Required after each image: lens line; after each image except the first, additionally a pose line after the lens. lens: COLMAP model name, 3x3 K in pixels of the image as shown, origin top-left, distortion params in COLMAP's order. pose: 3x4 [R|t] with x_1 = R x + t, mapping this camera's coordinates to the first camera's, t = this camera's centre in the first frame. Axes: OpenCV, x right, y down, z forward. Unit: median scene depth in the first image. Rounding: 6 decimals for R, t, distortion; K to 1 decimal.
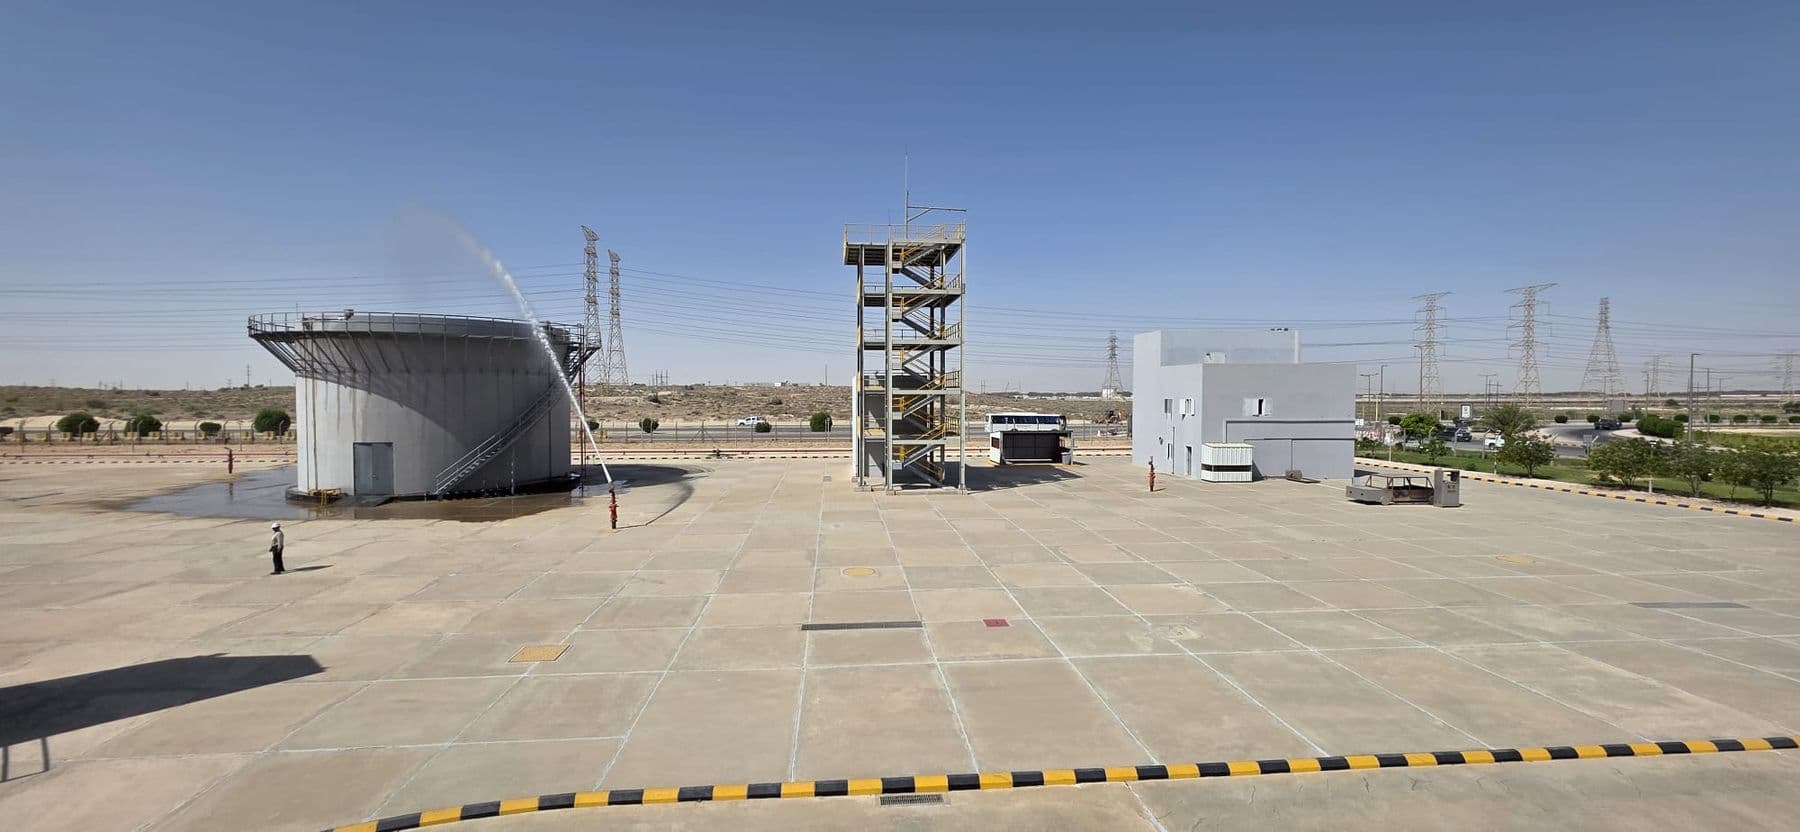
lens RADIAL K [[714.9, 0, 893.5], [0, 714.9, 417.9], [0, 0, 1]] dist [0.000252, 0.000385]
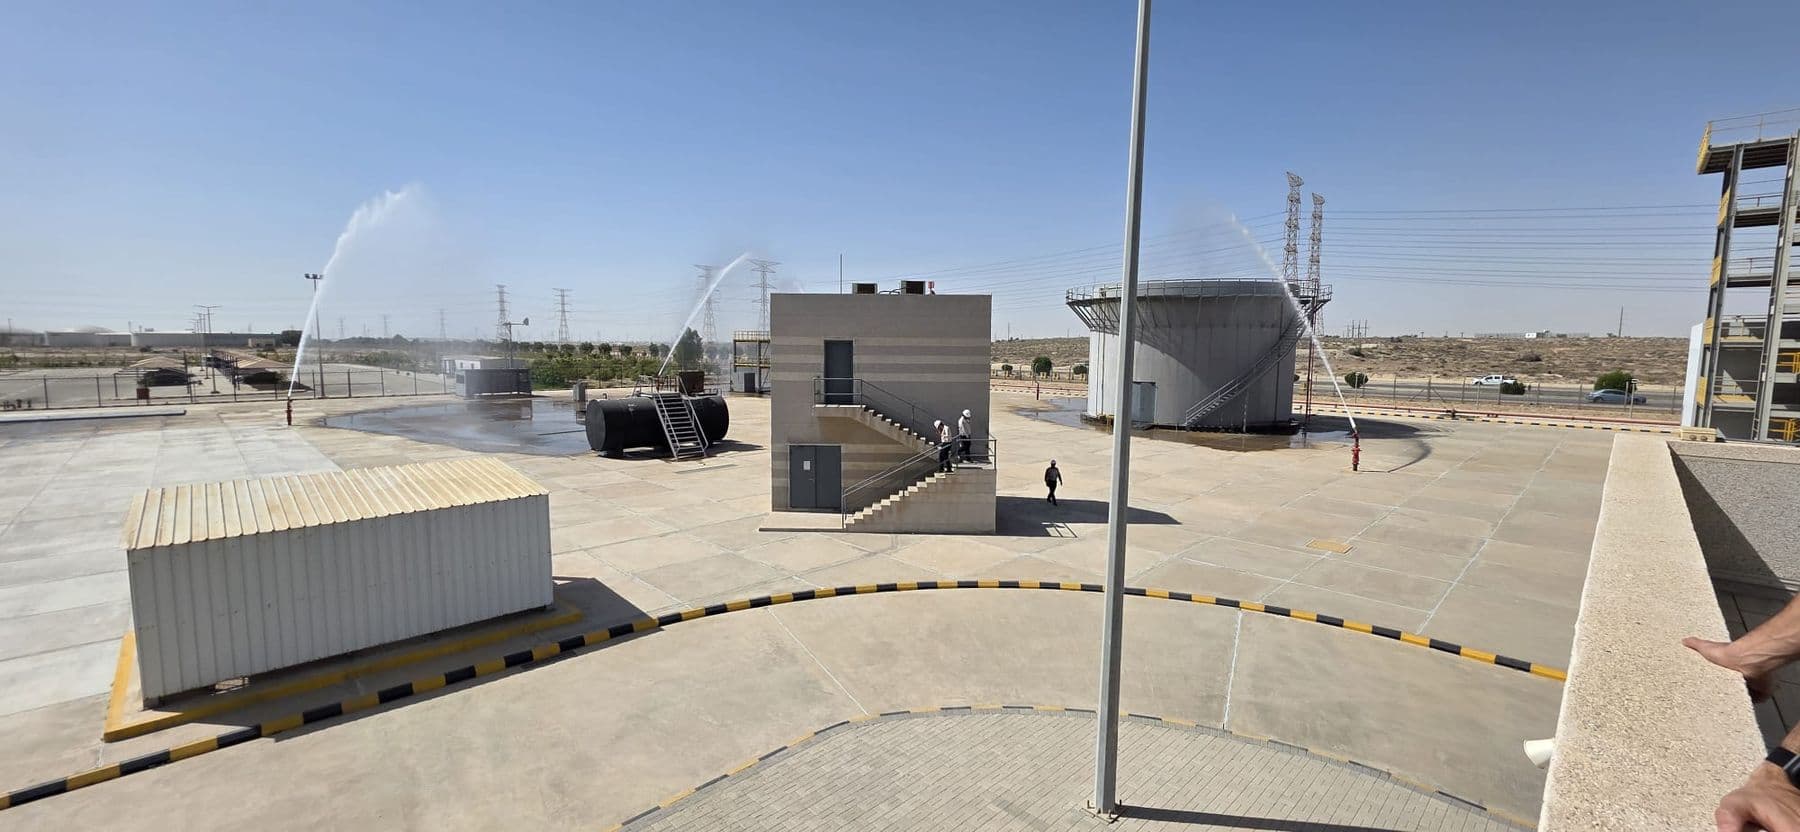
lens RADIAL K [[714.9, 0, 893.5], [0, 714.9, 417.9], [0, 0, 1]] dist [0.000252, 0.000385]
pose [[0.636000, 0.083102, -0.767201, -0.009392], [-0.032029, 0.996171, 0.081351, 0.006968], [0.771024, -0.027167, 0.636227, -0.147232]]
